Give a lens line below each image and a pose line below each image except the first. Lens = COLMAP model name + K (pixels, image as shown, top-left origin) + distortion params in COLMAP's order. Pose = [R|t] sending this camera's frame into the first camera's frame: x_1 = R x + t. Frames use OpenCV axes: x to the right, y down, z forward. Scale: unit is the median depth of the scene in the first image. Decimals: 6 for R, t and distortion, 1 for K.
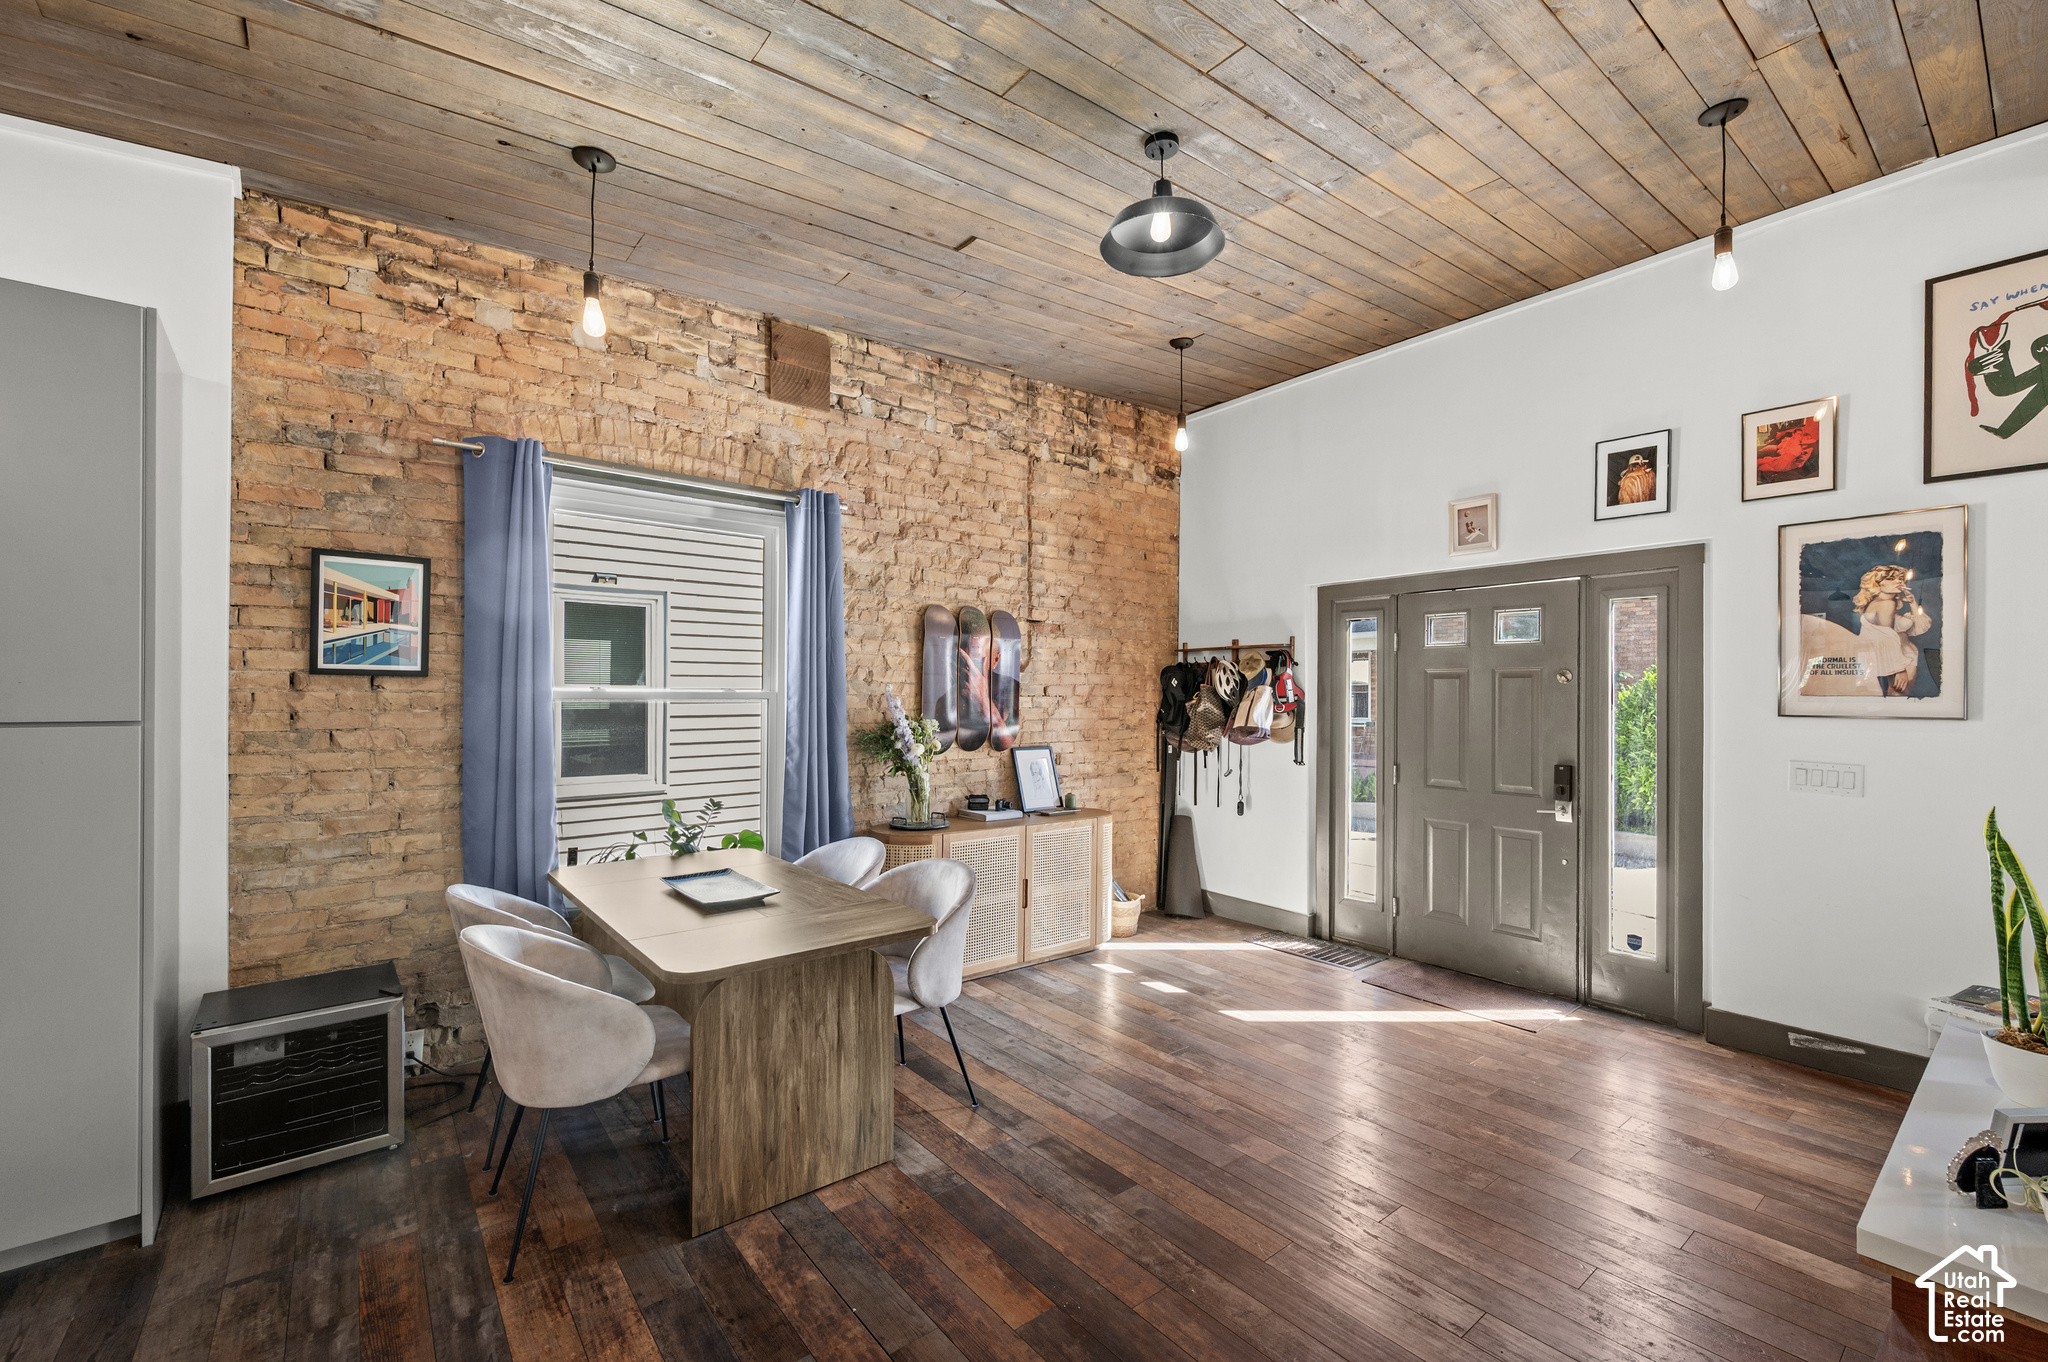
lens RADIAL K [[851.9, 0, 1024.8], [0, 851.9, 707.6], [0, 0, 1]] dist [0.000341, -0.000424]
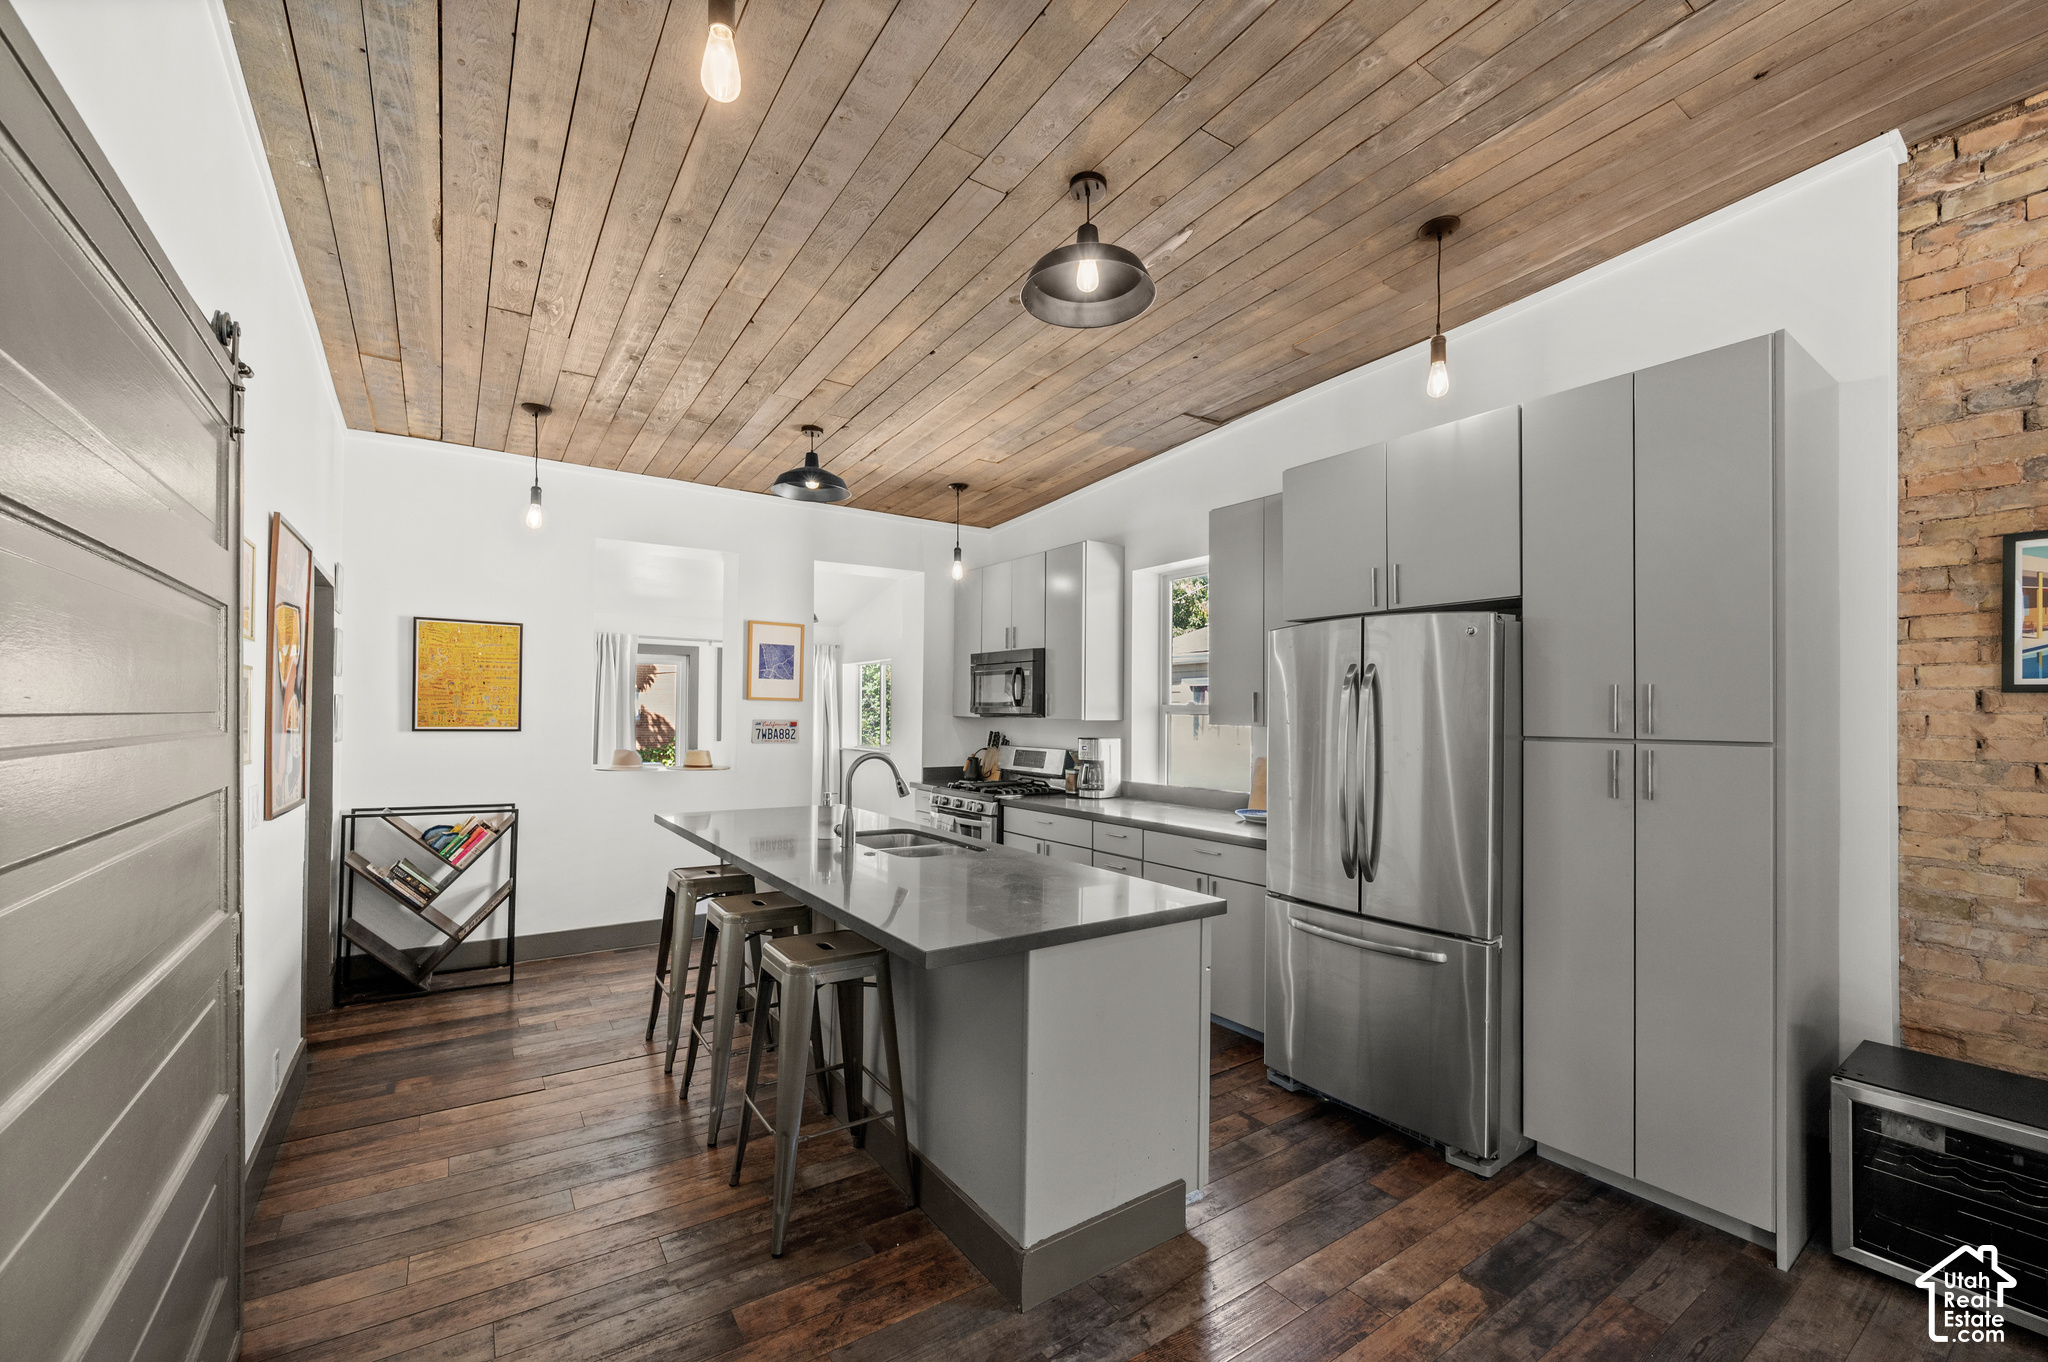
lens RADIAL K [[822.0, 0, 1026.7], [0, 822.0, 706.1], [0, 0, 1]] dist [-0.000676, -0.000379]
pose [[-0.073069, -0.010870, -0.997268, -0.001537], [-0.020382, 0.999748, -0.009403, -0.000183], [0.997119, 0.019639, -0.073272, 0.113812]]
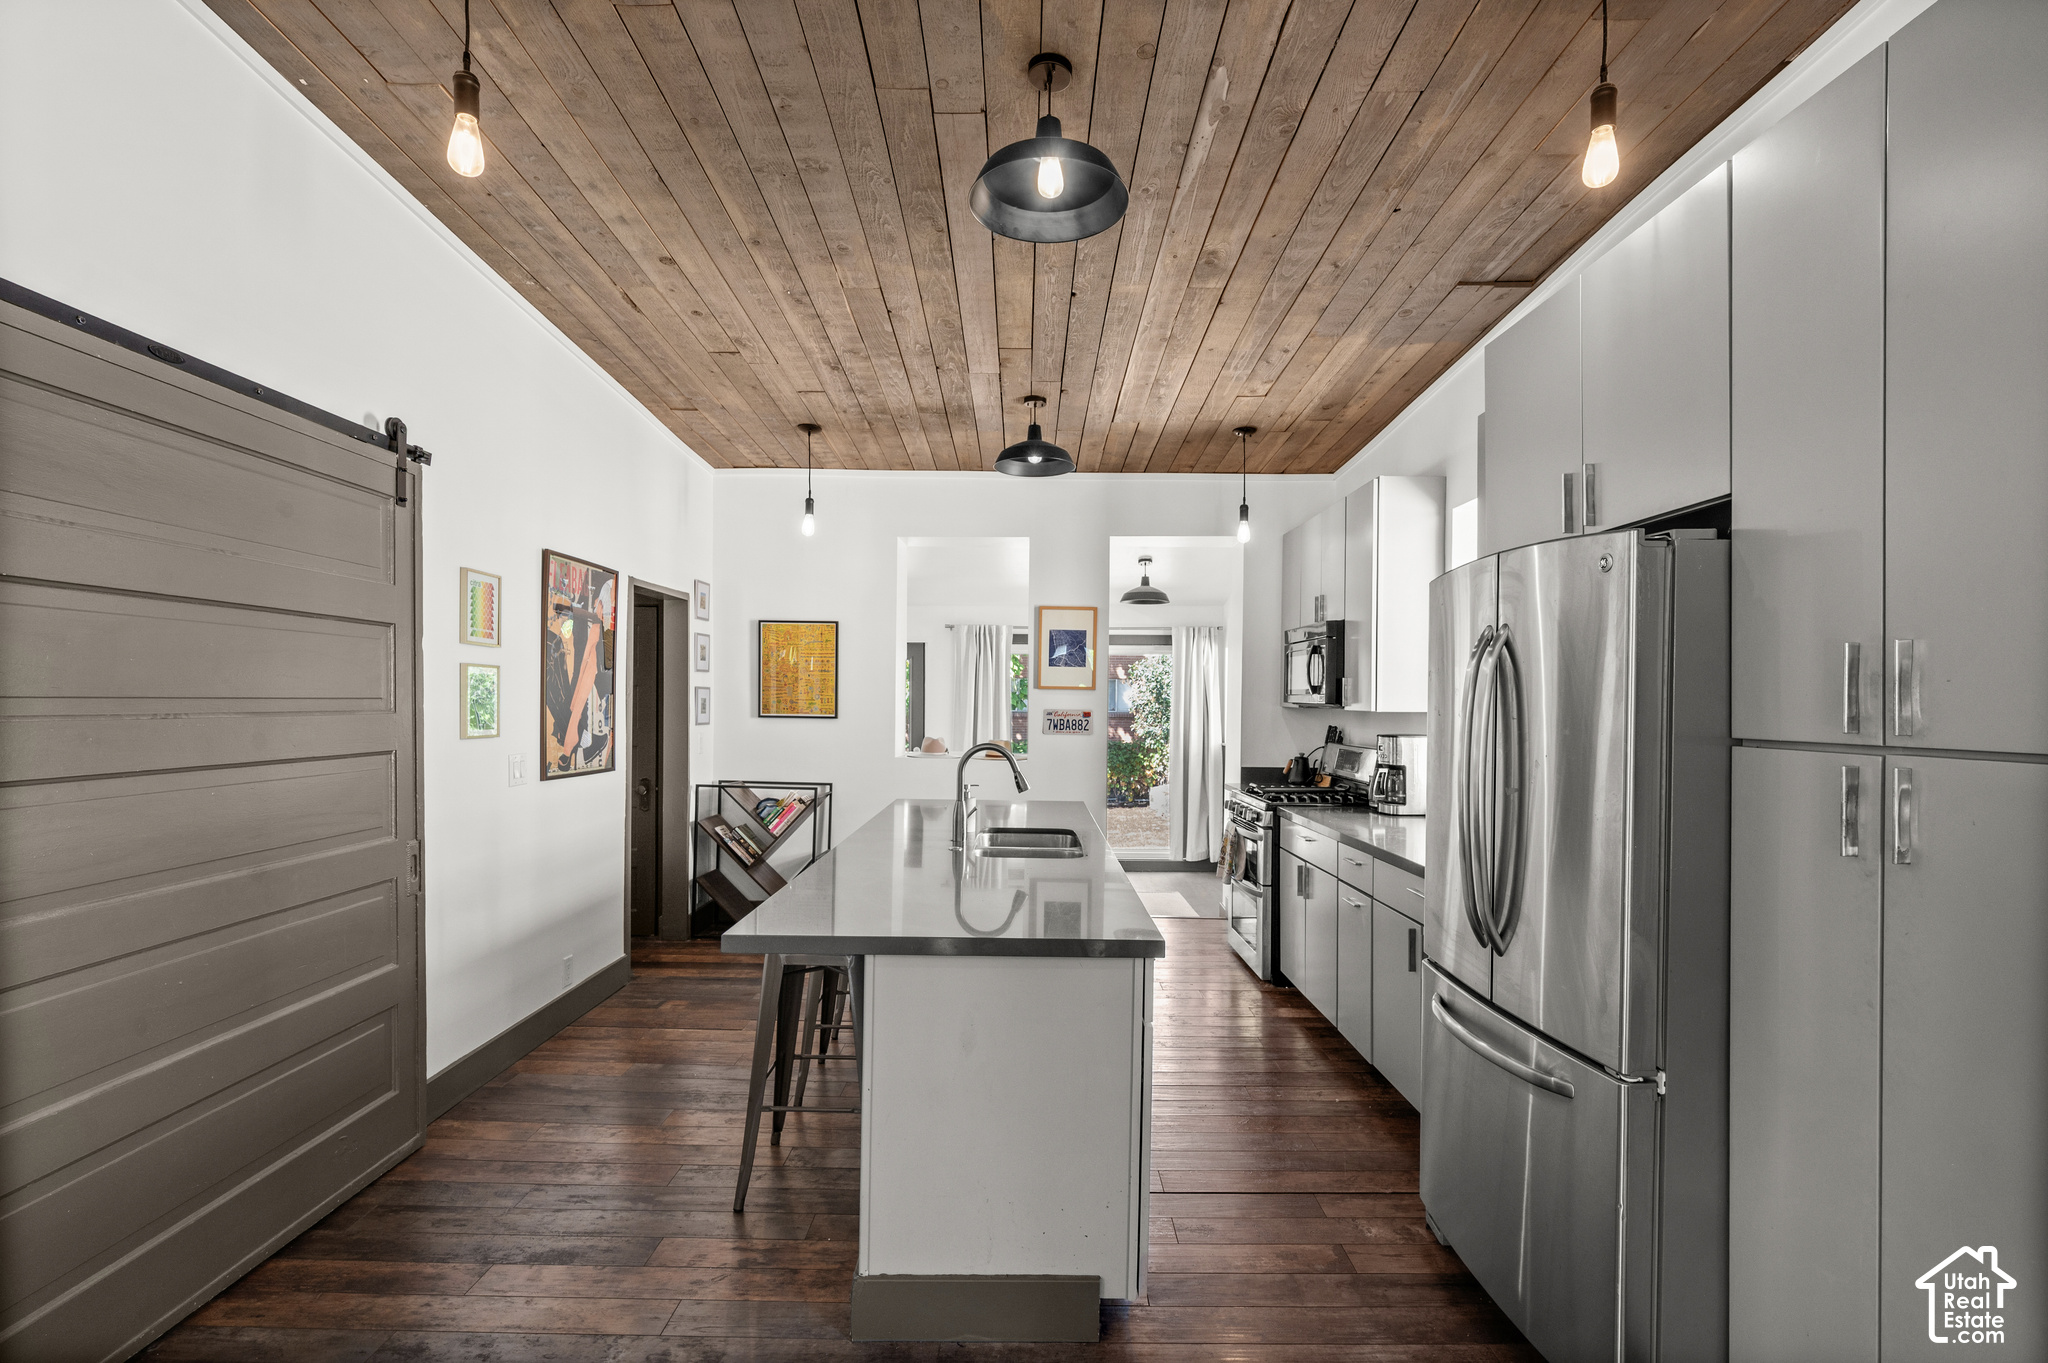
lens RADIAL K [[939.9, 0, 1033.1], [0, 939.9, 707.8], [0, 0, 1]] dist [0.000626, 0.000078]
pose [[-0.623400, -0.001199, -0.781902, -0.148799], [-0.019367, 0.999716, 0.013907, -0.004318], [0.781663, 0.023813, -0.623246, 0.481970]]
